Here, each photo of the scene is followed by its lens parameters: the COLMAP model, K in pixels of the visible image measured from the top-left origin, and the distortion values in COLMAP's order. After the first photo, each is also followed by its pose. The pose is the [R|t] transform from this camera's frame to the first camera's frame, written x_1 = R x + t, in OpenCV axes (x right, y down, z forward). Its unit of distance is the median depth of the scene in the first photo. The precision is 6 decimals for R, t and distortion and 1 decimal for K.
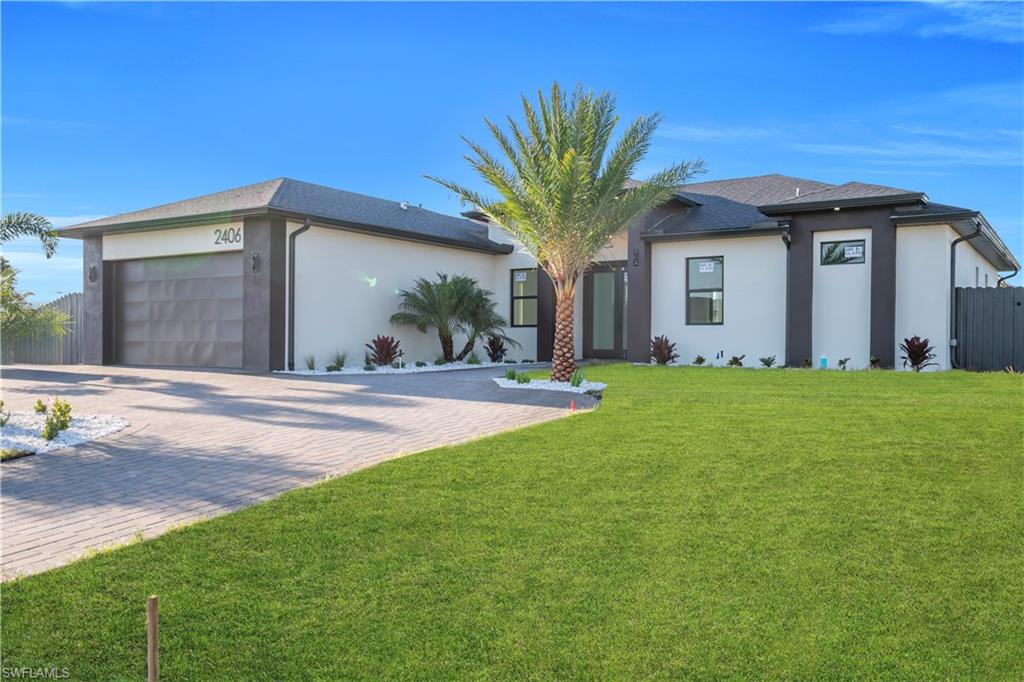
lens RADIAL K [[861.8, 0, 513.4], [0, 861.8, 357.6], [0, 0, 1]] dist [0.046767, 0.003410]
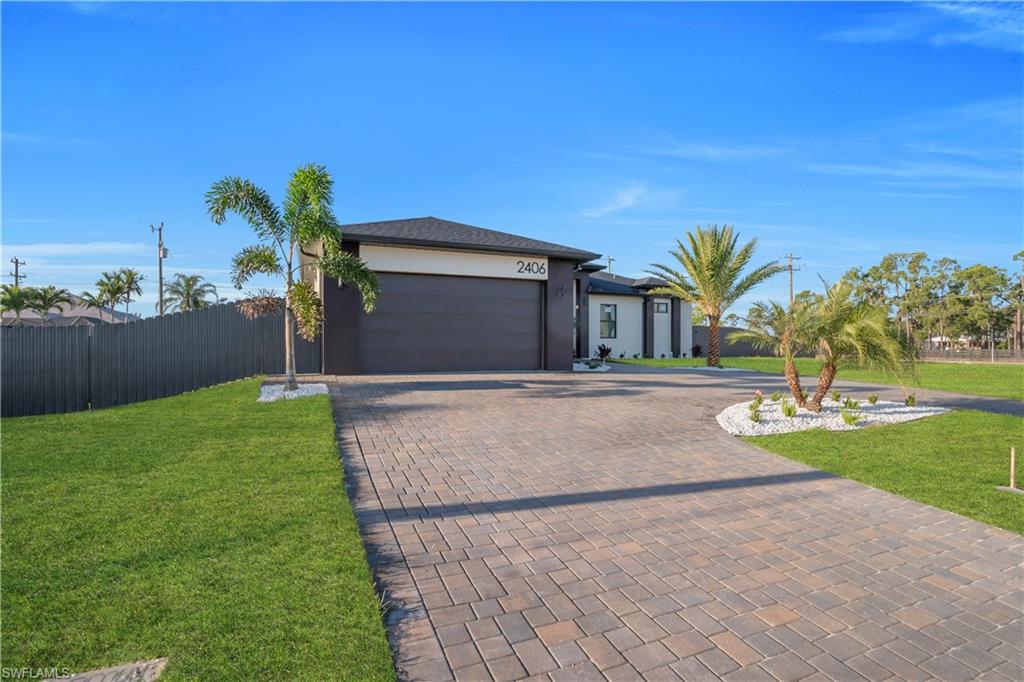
lens RADIAL K [[492.7, 0, 504.0], [0, 492.7, 343.3], [0, 0, 1]] dist [-0.025880, 0.000392]
pose [[0.570286, -0.000346, 0.821446, -0.939014], [0.015230, 0.999832, -0.010152, -0.019554], [-0.821305, 0.018300, 0.570195, 0.602093]]
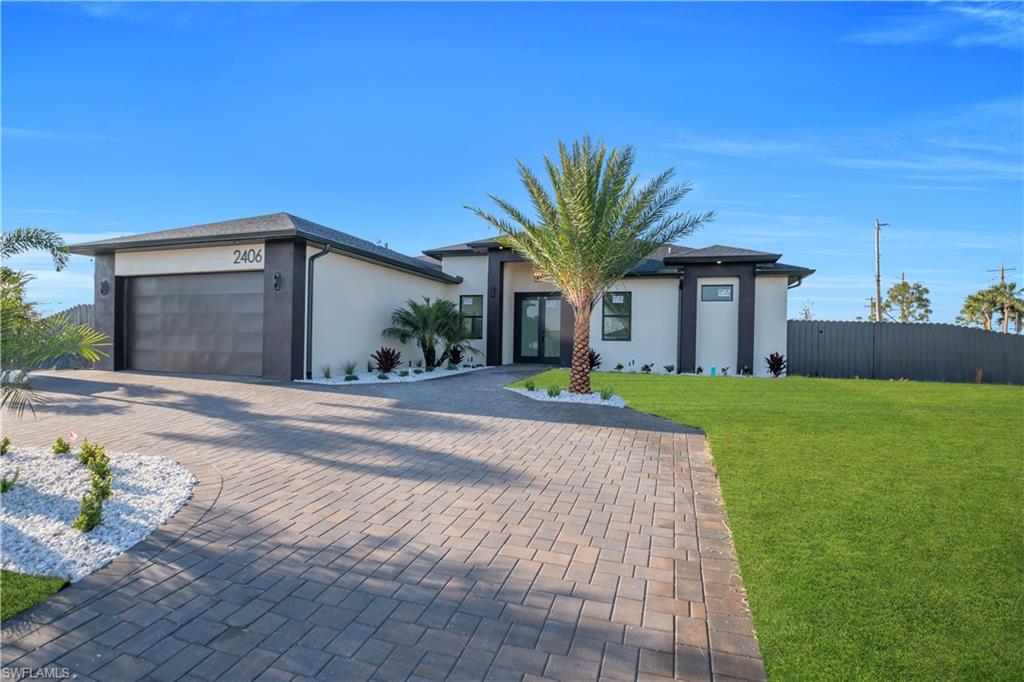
lens RADIAL K [[492.7, 0, 511.6], [0, 492.7, 348.6], [0, 0, 1]] dist [-0.025880, 0.000392]
pose [[0.963524, 0.008564, 0.267485, -0.168369], [-0.008295, 0.999963, -0.002137, -0.024386], [-0.267494, -0.000159, 0.963560, 0.308534]]
